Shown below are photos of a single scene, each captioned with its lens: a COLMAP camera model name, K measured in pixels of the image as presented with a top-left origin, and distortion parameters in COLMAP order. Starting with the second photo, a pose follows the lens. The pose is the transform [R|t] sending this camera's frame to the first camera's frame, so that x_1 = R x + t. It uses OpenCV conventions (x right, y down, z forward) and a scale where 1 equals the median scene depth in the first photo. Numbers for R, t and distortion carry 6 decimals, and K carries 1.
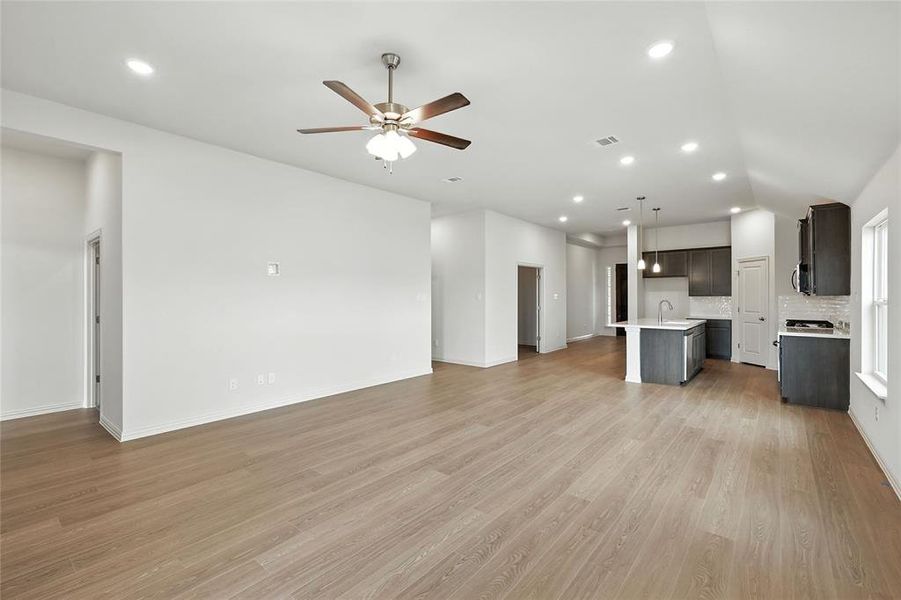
lens RADIAL K [[395.0, 0, 452.3], [0, 395.0, 294.7], [0, 0, 1]] dist [0.001816, 0.000438]
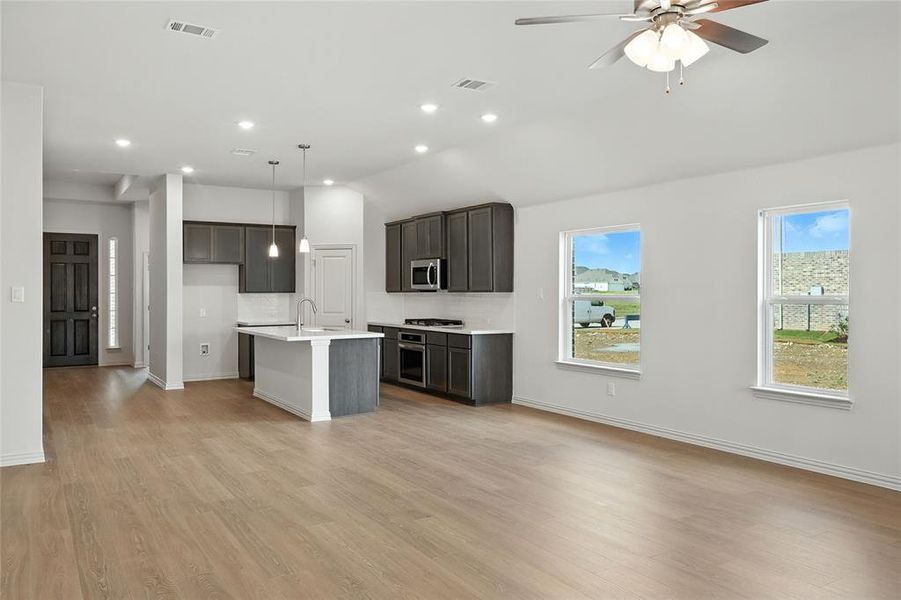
lens RADIAL K [[665.1, 0, 449.8], [0, 665.1, 291.3], [0, 0, 1]] dist [0.004395, -0.000944]
pose [[0.313088, 0.003327, 0.949718, -0.642755], [-0.004005, 0.999990, -0.002183, 0.002948], [-0.949716, -0.003120, 0.313098, 0.515961]]
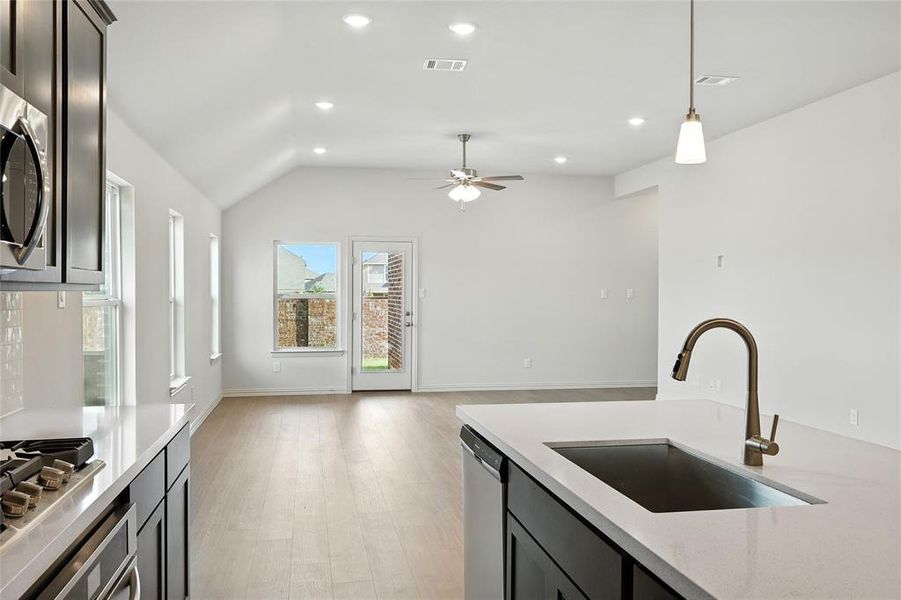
lens RADIAL K [[744.4, 0, 459.2], [0, 744.4, 300.8], [0, 0, 1]] dist [0.001993, 0.002587]
pose [[-0.628448, 0.007679, -0.777814, 1.078747], [0.000060, 0.999952, 0.009823, 0.003928], [0.777851, 0.006126, -0.628418, 1.440413]]
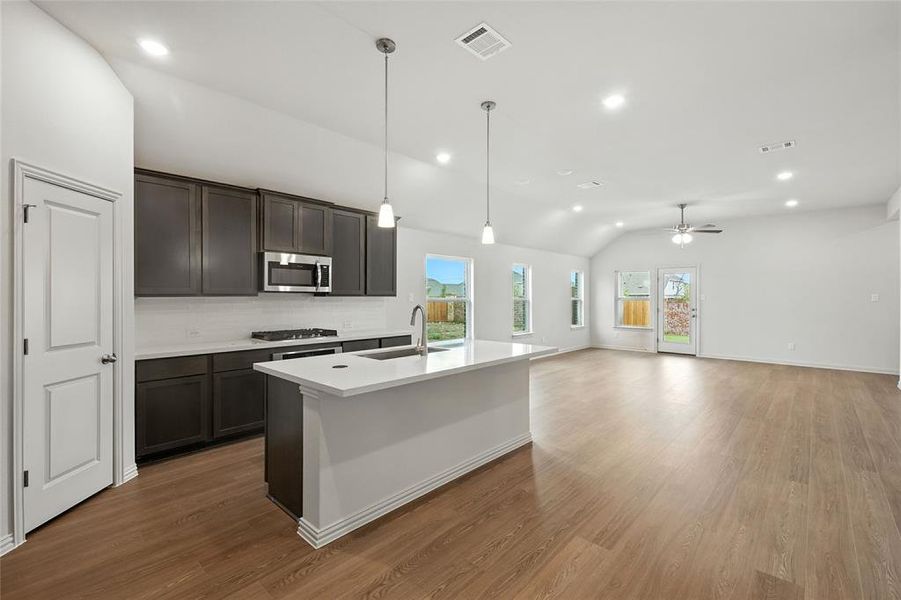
lens RADIAL K [[392.8, 0, 450.9], [0, 392.8, 297.0], [0, 0, 1]] dist [0.001628, 0.000346]
pose [[-0.998224, 0.001042, 0.059562, 0.620547], [0.000848, 0.999994, -0.003294, 0.006388], [-0.059565, -0.003238, -0.998219, 1.888199]]
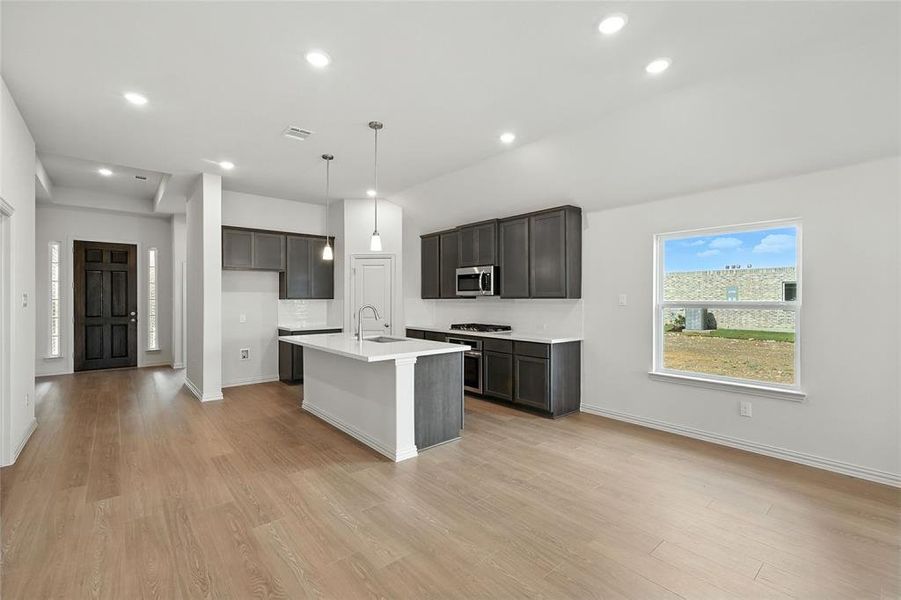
lens RADIAL K [[390.7, 0, 450.5], [0, 390.7, 300.0], [0, 0, 1]] dist [0.000727, 0.000428]
pose [[0.170864, -0.000120, 0.985295, -0.066761], [-0.004598, 0.999989, 0.000919, 0.004863], [-0.985284, -0.004688, 0.170861, 0.998860]]
